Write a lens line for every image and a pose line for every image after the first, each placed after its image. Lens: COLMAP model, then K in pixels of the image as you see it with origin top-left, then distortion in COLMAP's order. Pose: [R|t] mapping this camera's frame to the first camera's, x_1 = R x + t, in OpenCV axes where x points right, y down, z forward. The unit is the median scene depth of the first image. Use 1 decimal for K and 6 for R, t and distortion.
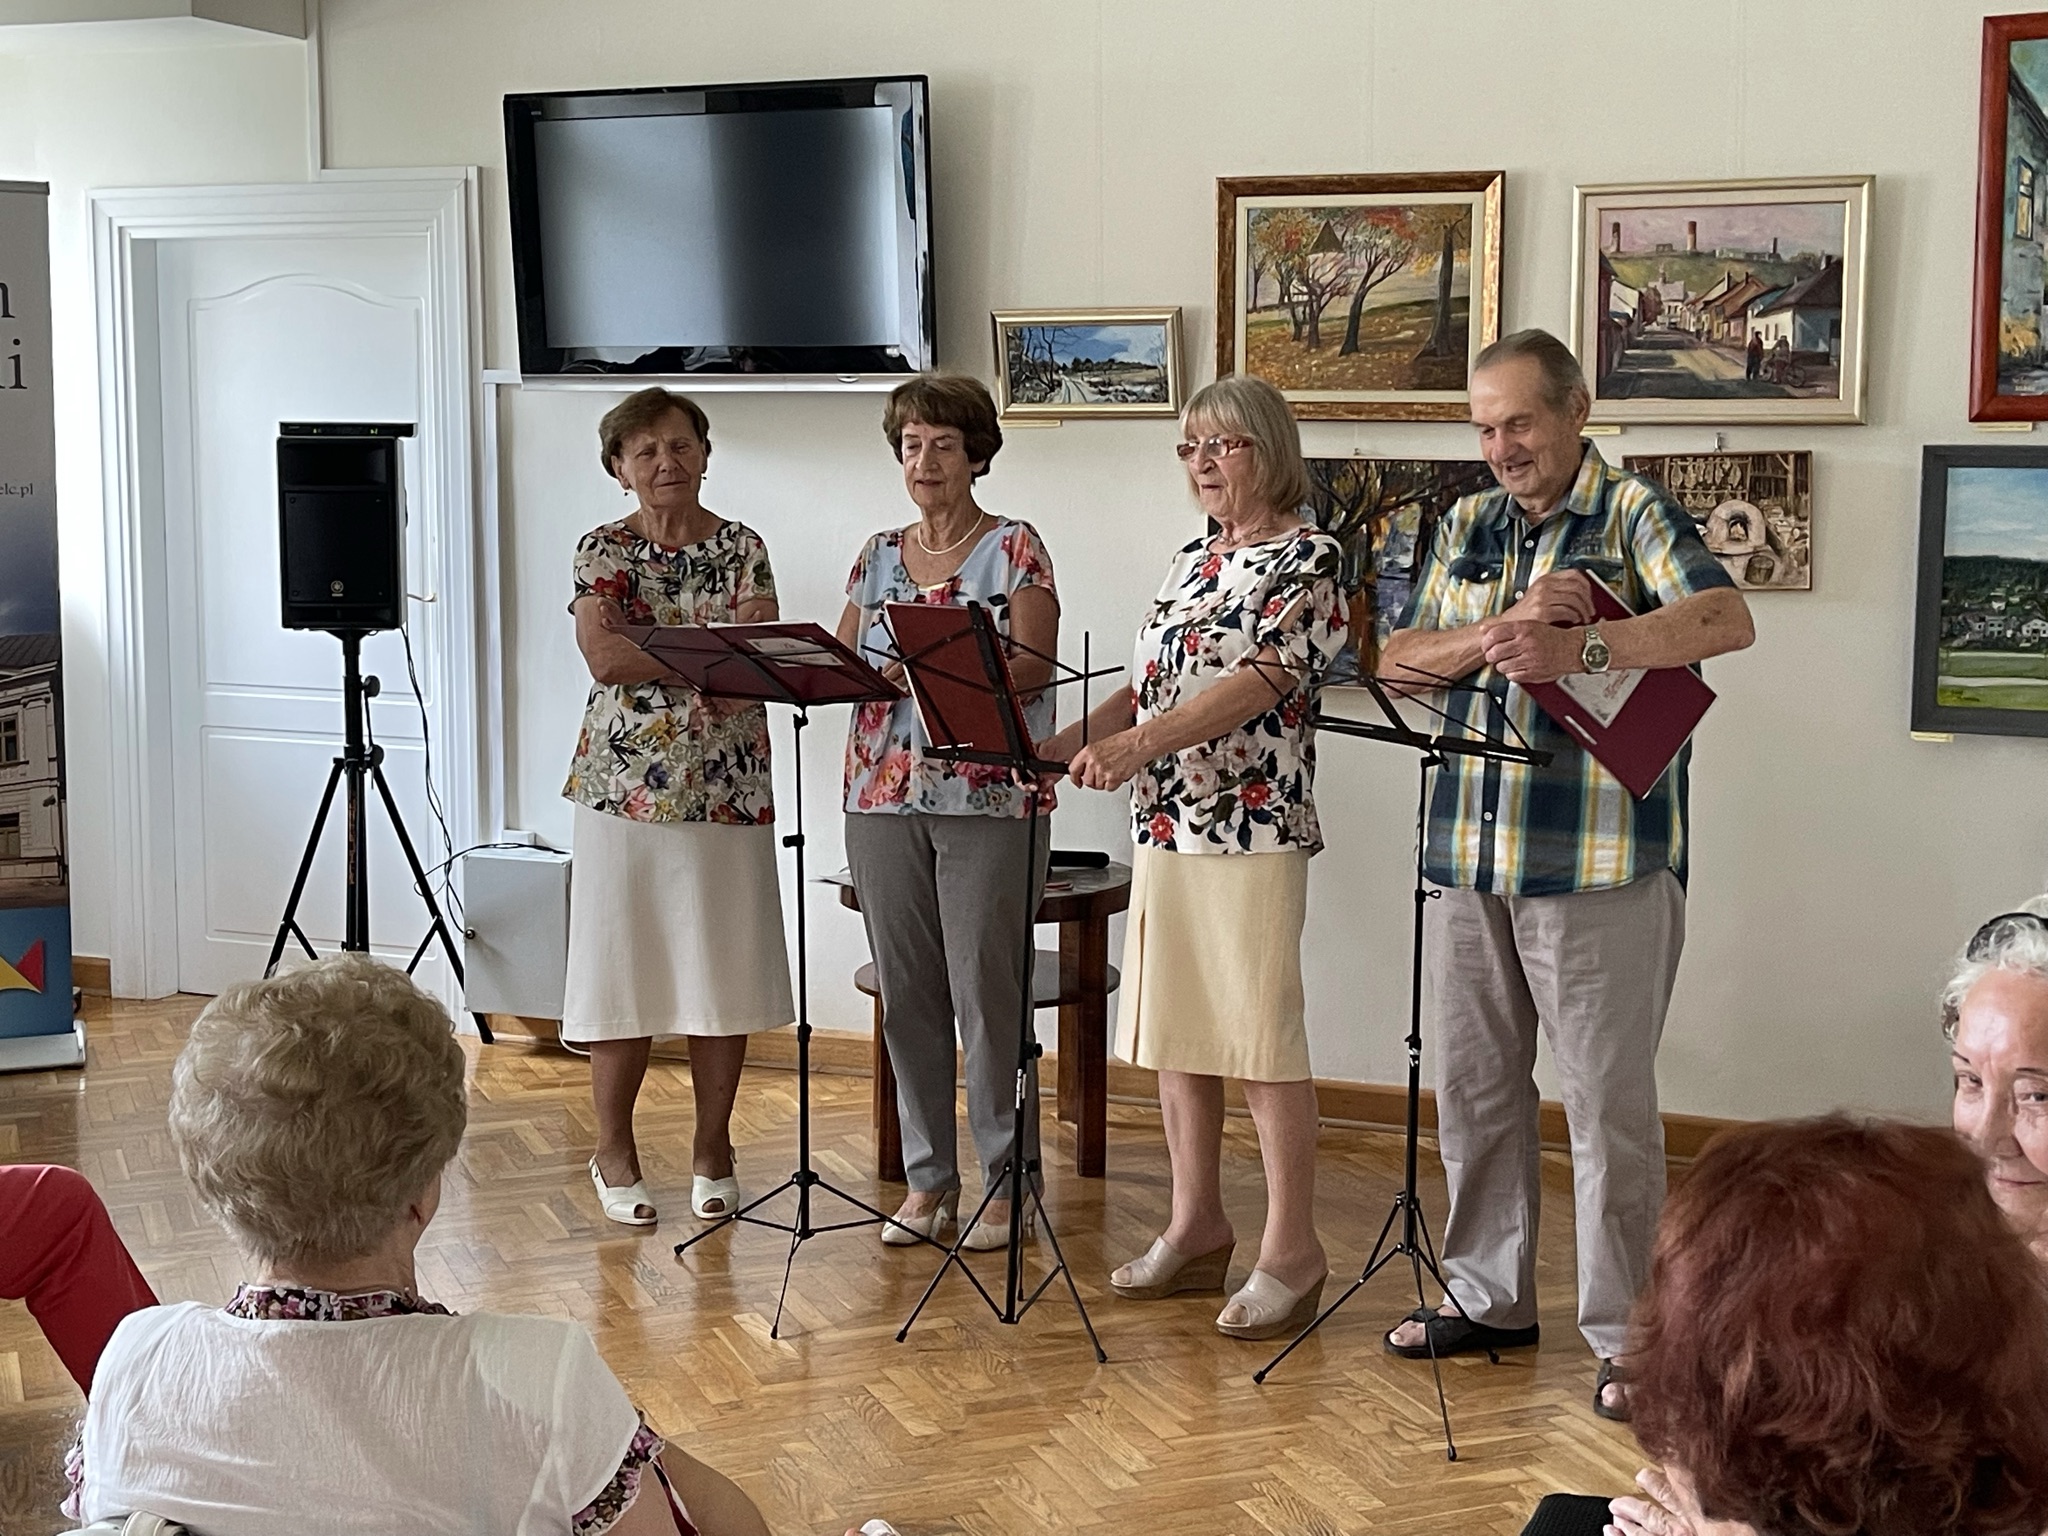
lens RADIAL K [[2701.2, 0, 1023.3], [0, 2701.2, 716.6], [0, 0, 1]] dist [0.070846, 0.000000]
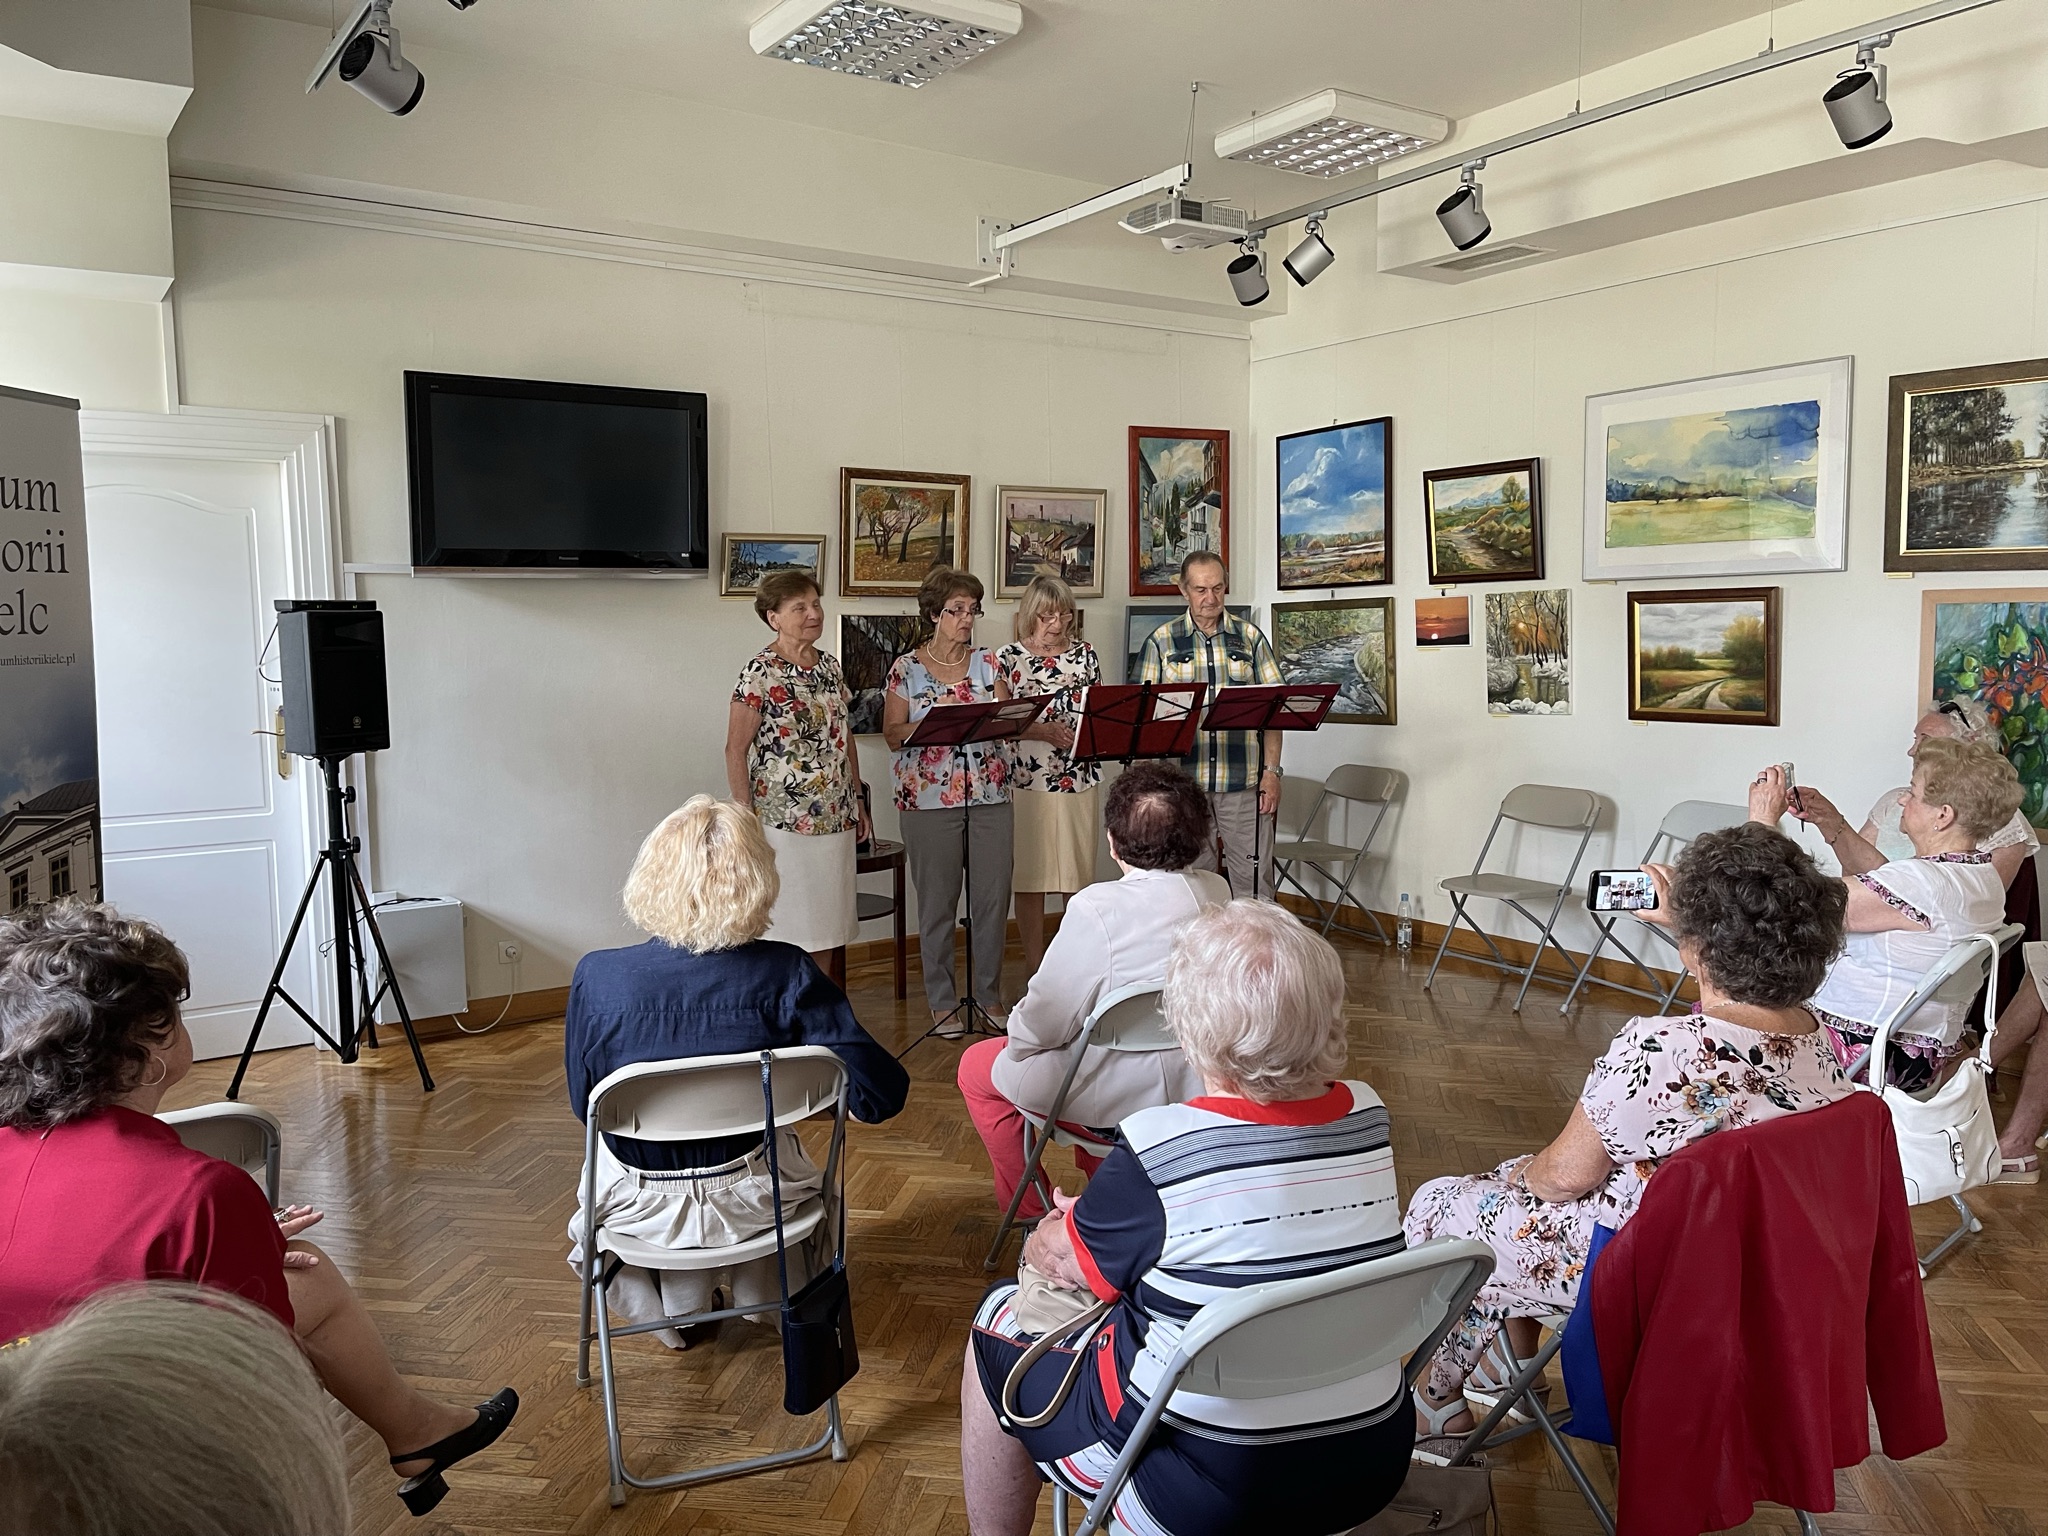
lens RADIAL K [[1567.5, 0, 1020.2], [0, 1567.5, 771.6], [0, 0, 1]] dist [0.077640, -0.080285]
pose [[0.541316, -0.093506, 0.835604, -0.797820], [0.107749, 0.993318, 0.041353, -0.021368], [-0.833887, 0.067651, 0.547774, 0.316382]]
